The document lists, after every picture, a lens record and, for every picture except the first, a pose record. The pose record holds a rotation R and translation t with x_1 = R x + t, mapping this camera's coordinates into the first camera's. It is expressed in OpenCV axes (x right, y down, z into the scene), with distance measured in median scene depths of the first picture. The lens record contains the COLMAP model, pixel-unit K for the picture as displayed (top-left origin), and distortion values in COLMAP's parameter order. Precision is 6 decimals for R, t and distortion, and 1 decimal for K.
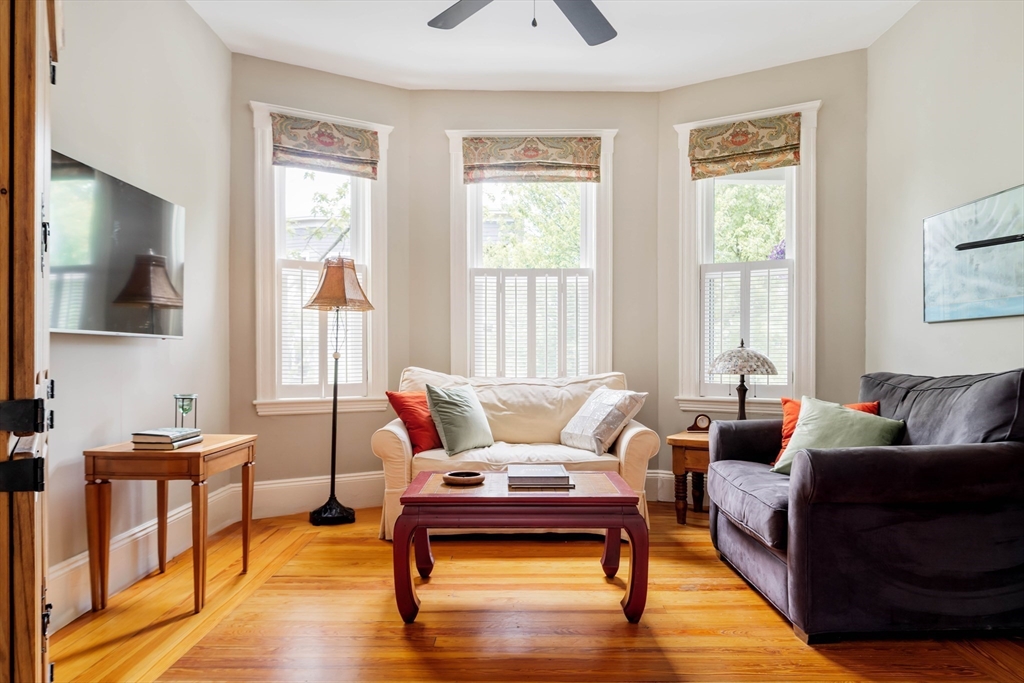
lens RADIAL K [[656.5, 0, 510.2], [0, 656.5, 358.7], [0, 0, 1]] dist [0.001348, -0.000573]
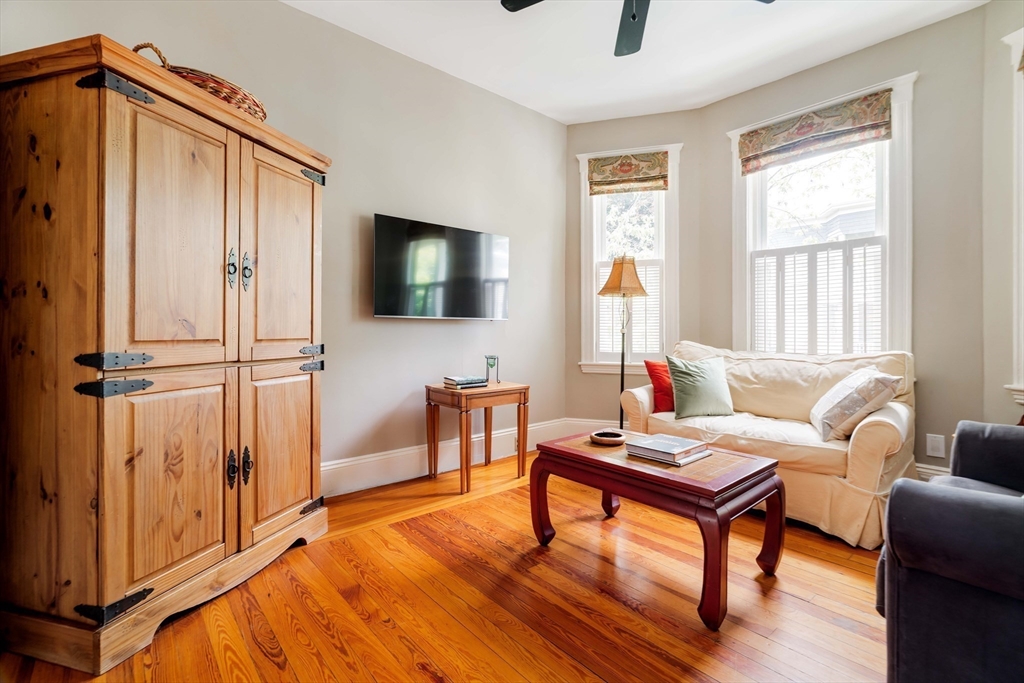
lens RADIAL K [[464.7, 0, 526.0], [0, 464.7, 331.4], [0, 0, 1]] dist [-0.001990, -0.000234]
pose [[0.684272, 0.004044, -0.729215, 0.278361], [-0.005068, 0.999987, 0.000790, -0.003610], [0.729209, 0.003155, 0.684284, 0.220035]]
